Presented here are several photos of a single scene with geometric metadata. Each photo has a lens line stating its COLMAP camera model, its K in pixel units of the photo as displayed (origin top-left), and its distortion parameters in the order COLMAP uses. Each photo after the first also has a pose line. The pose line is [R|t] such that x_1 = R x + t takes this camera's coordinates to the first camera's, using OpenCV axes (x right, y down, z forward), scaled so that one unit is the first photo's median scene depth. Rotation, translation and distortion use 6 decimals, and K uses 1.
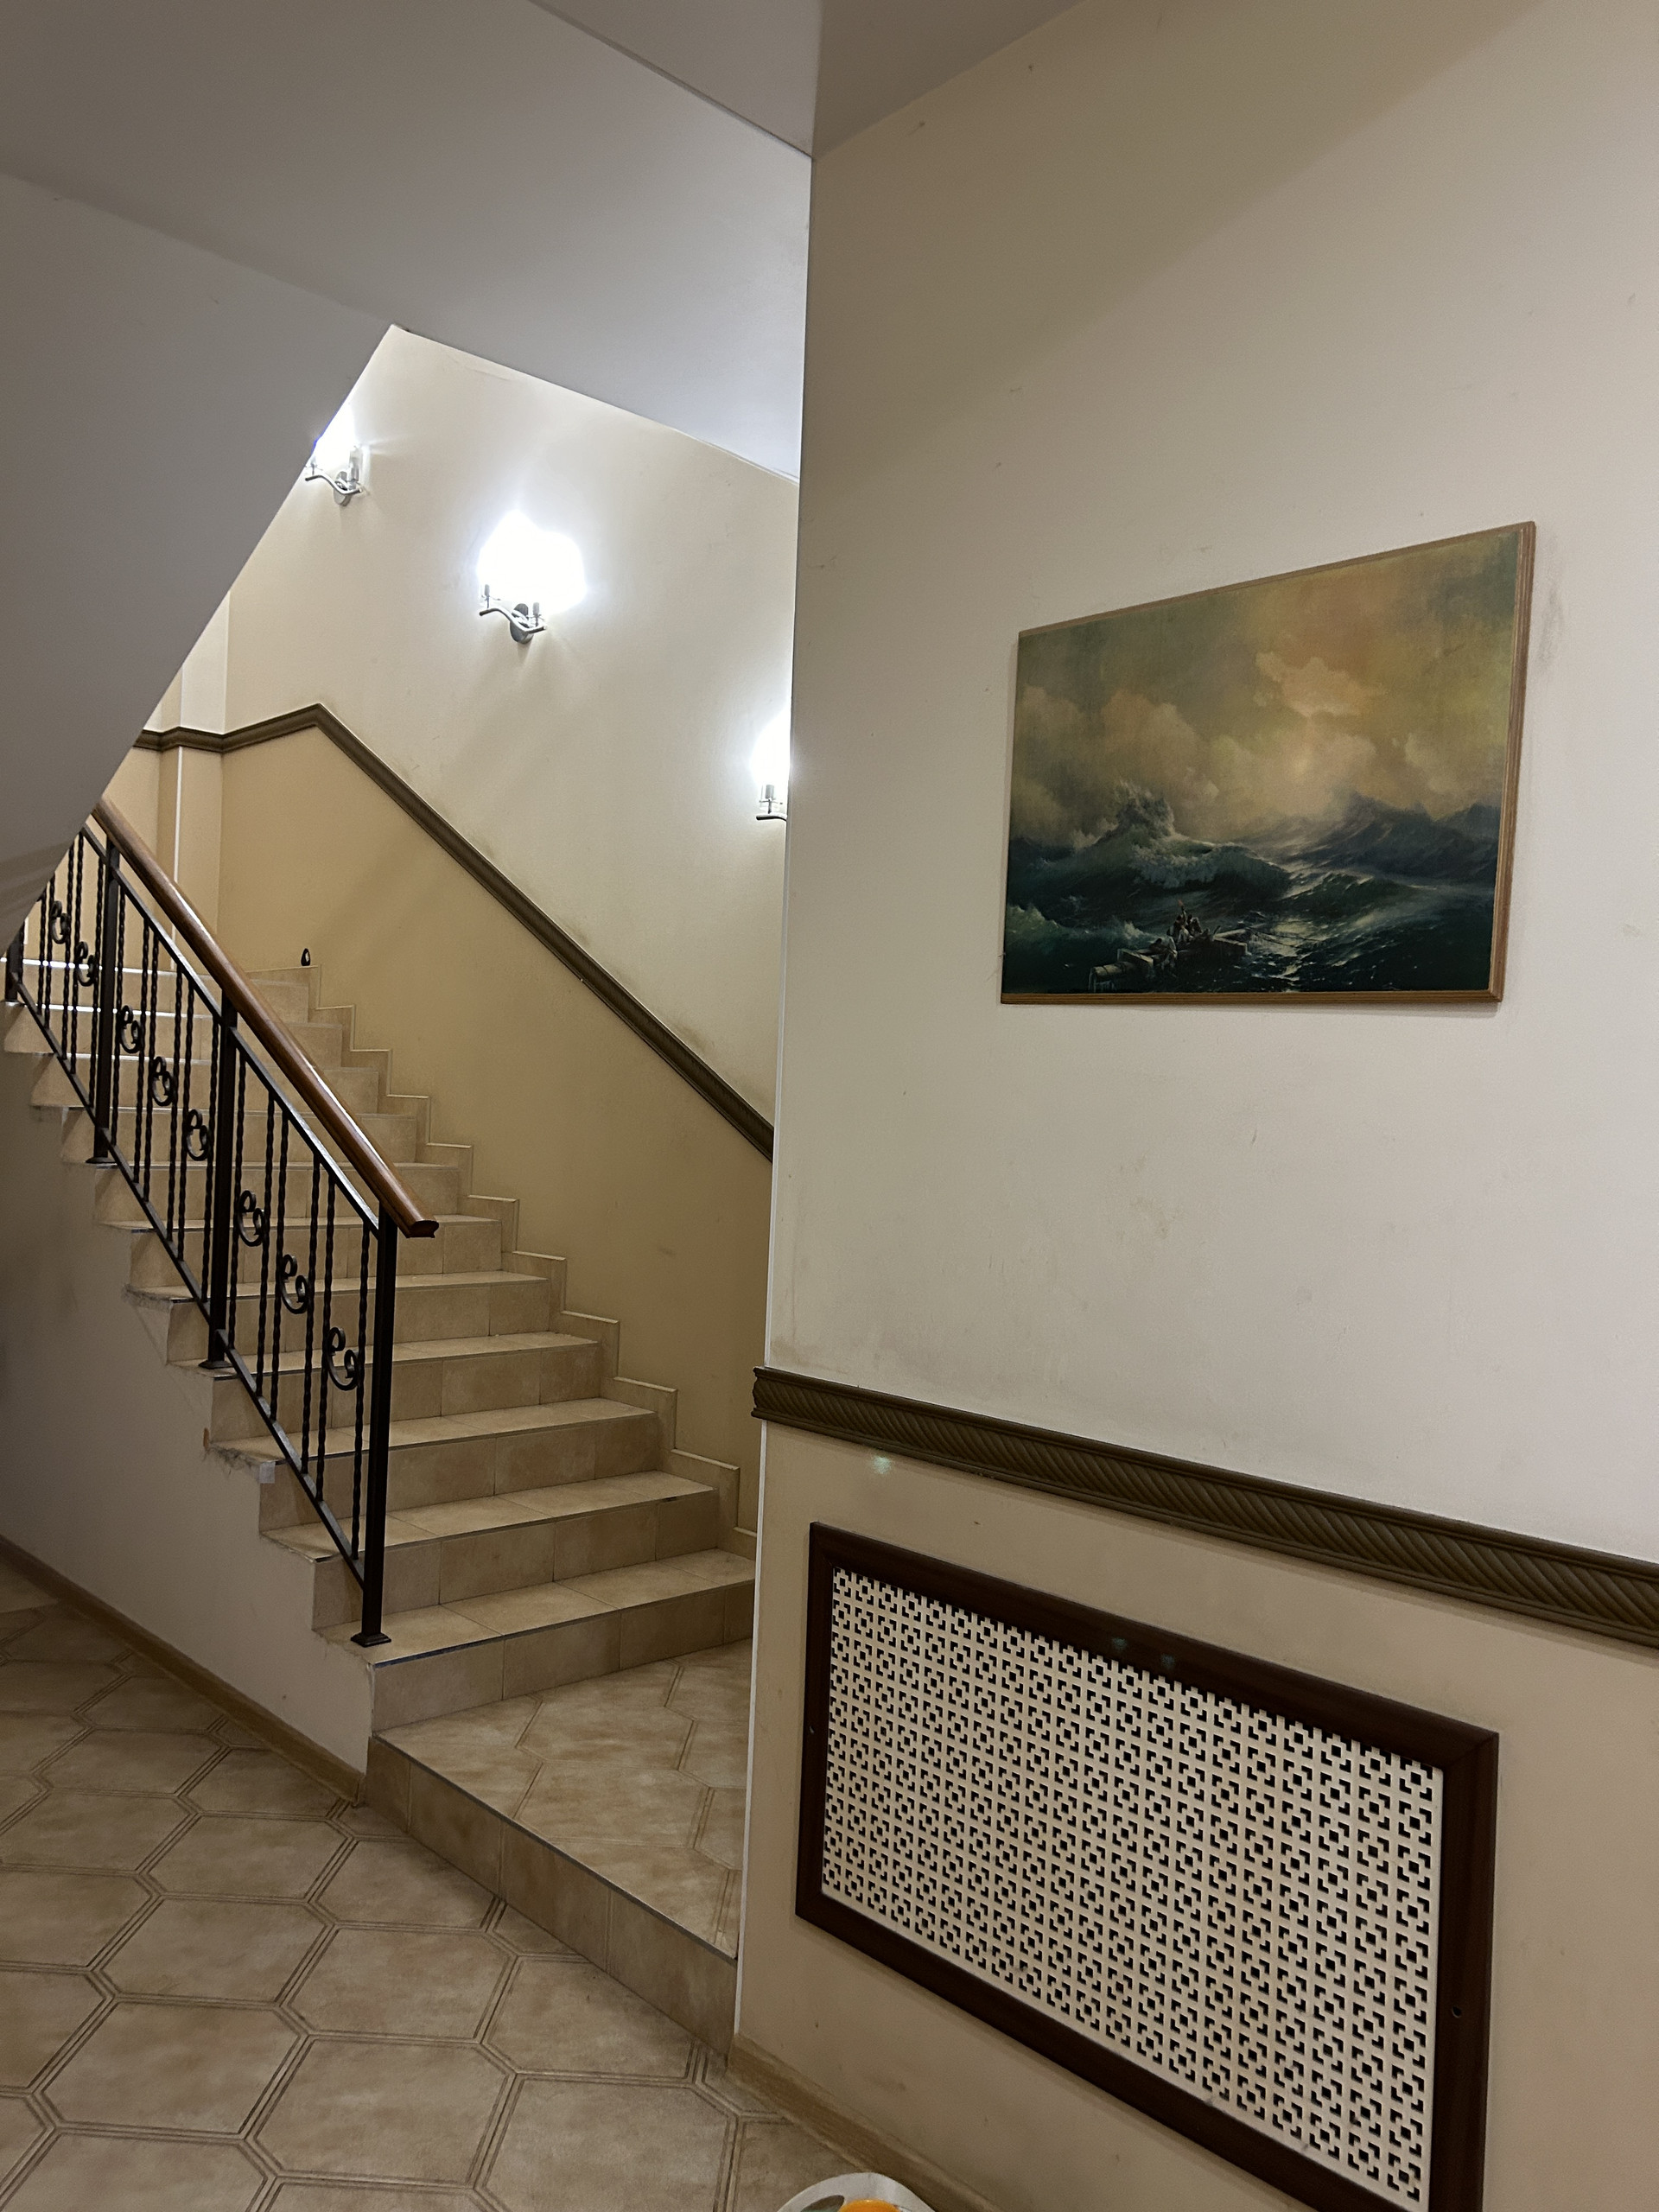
lens RADIAL K [[1663.0, 0, 823.7], [0, 1663.0, 1103.5], [0, 0, 1]] dist [0.032324, -0.037839]
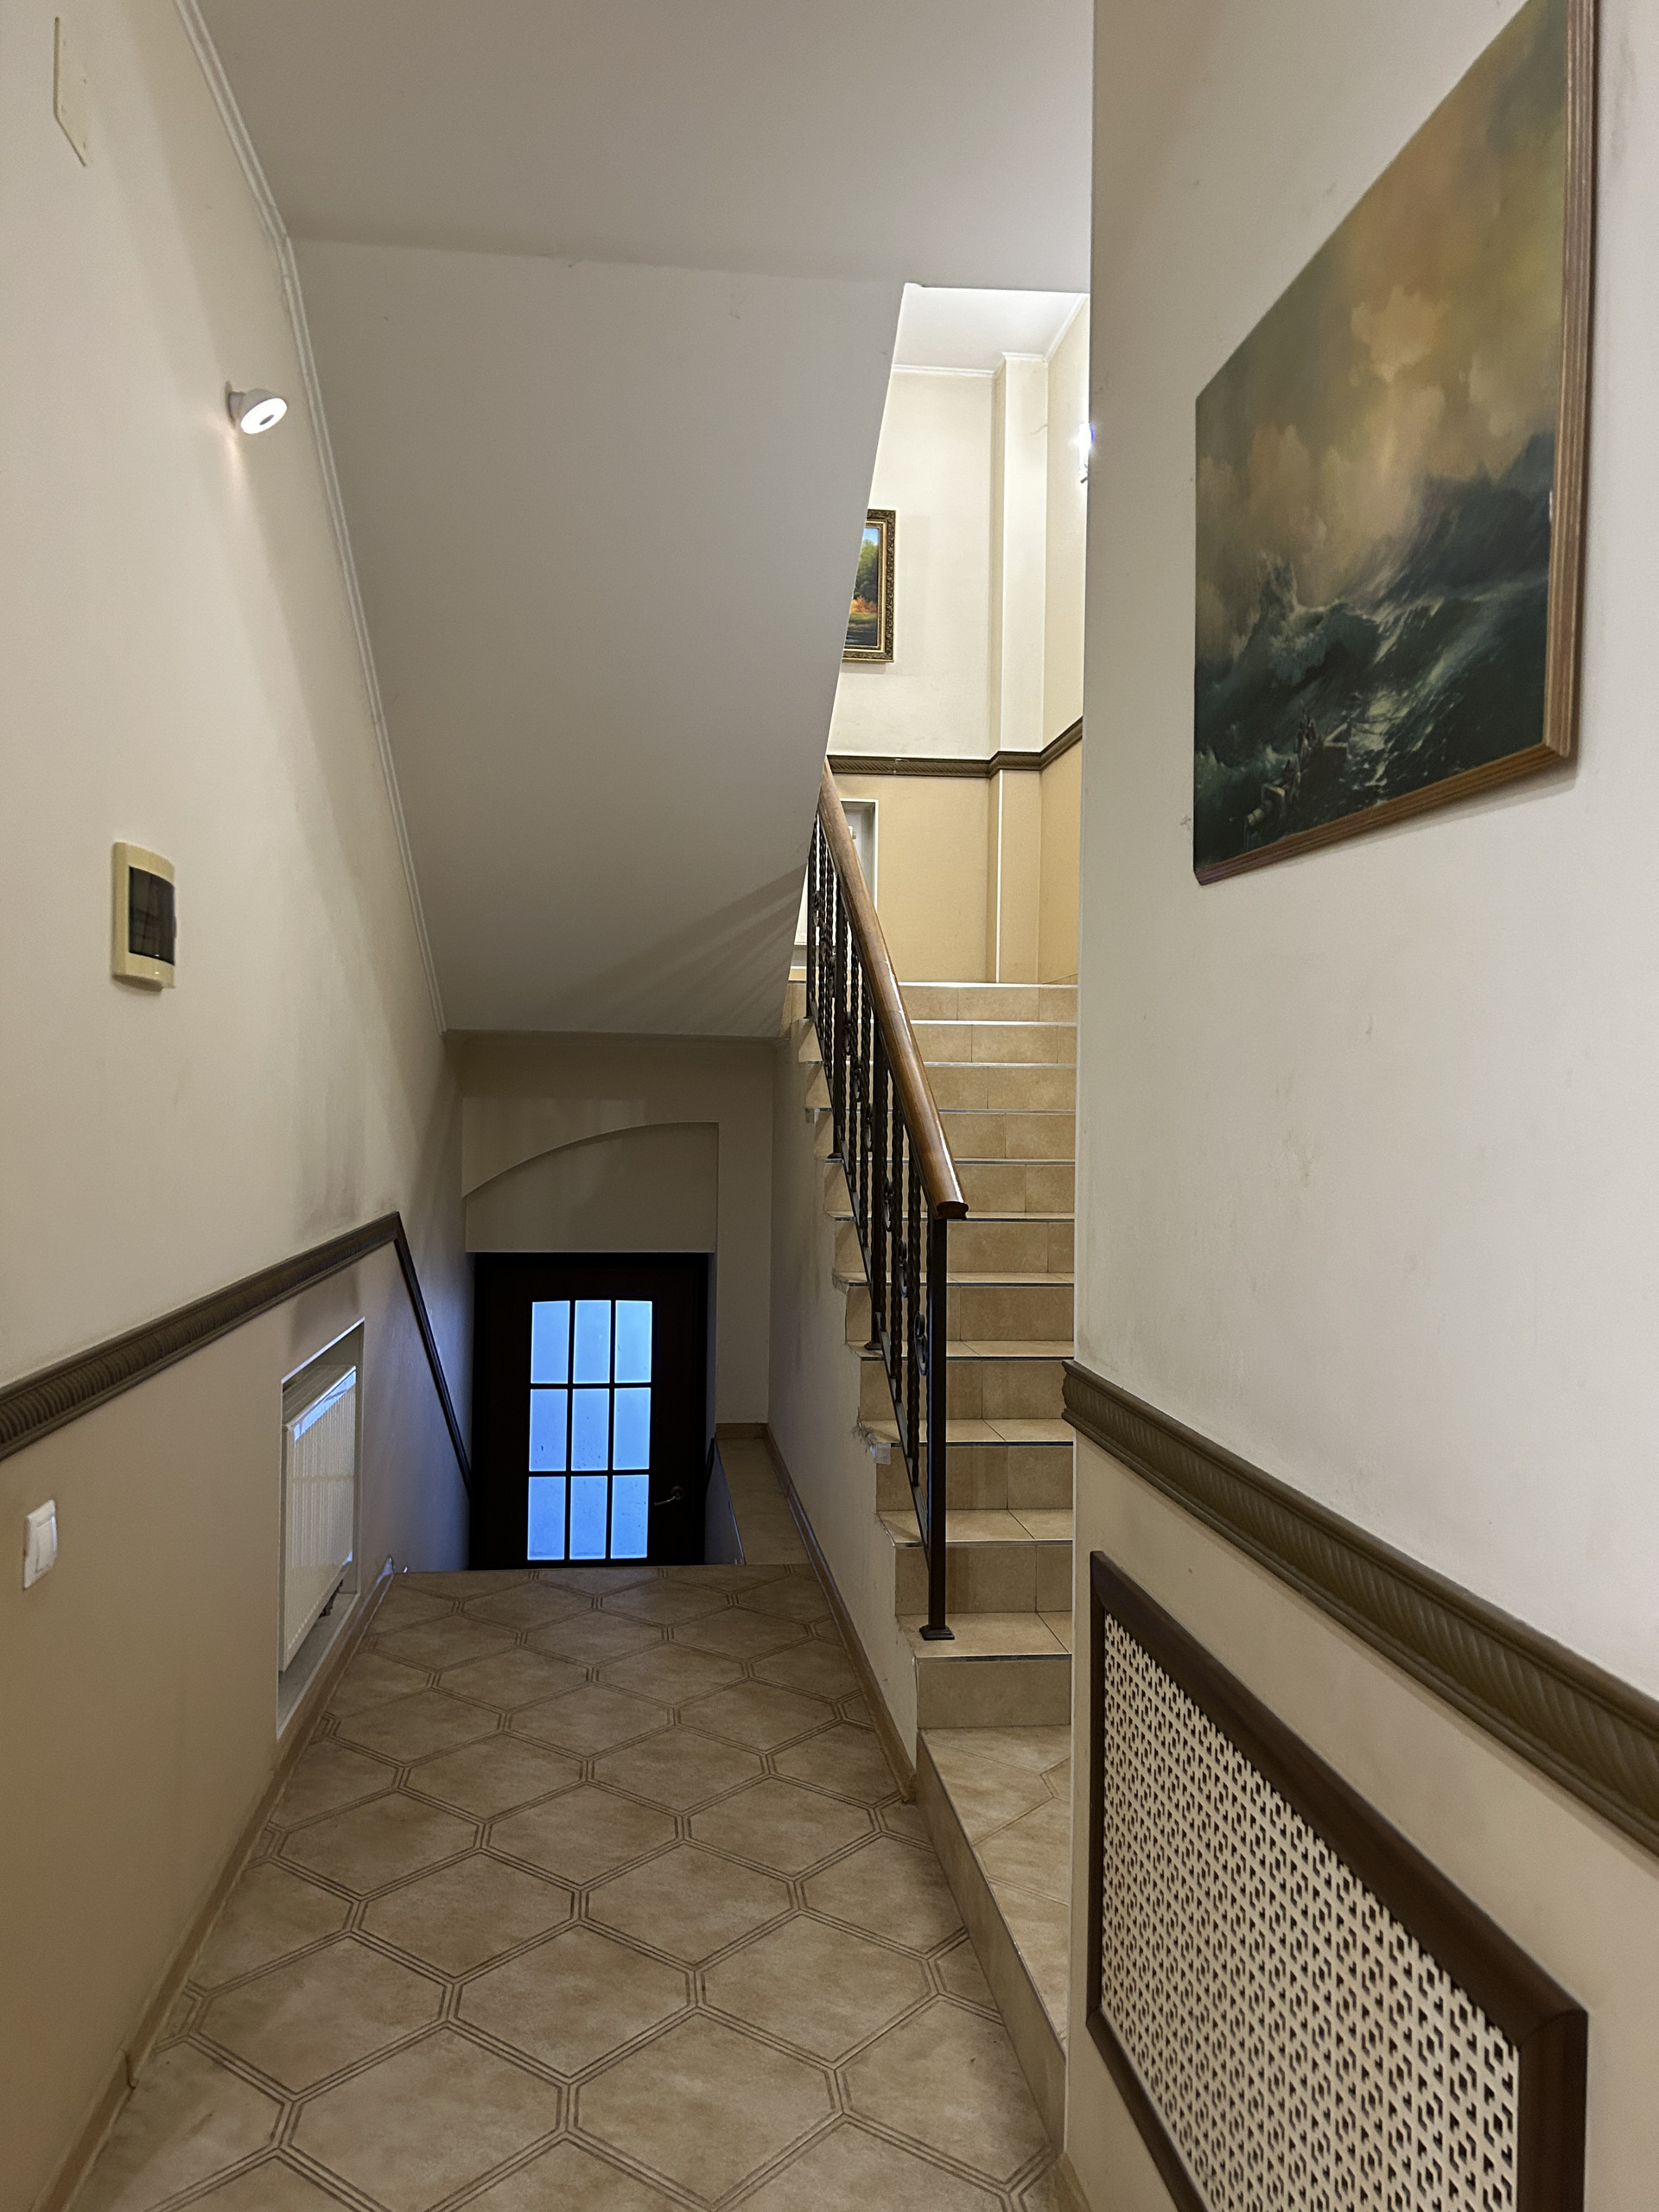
lens RADIAL K [[1663.0, 0, 827.6], [0, 1663.0, 1110.5], [0, 0, 1]] dist [0.032324, -0.037839]
pose [[0.812420, -0.020392, -0.582716, 0.386318], [0.012560, 0.999768, -0.017476, 0.050587], [0.582938, 0.006879, 0.812488, 0.268350]]
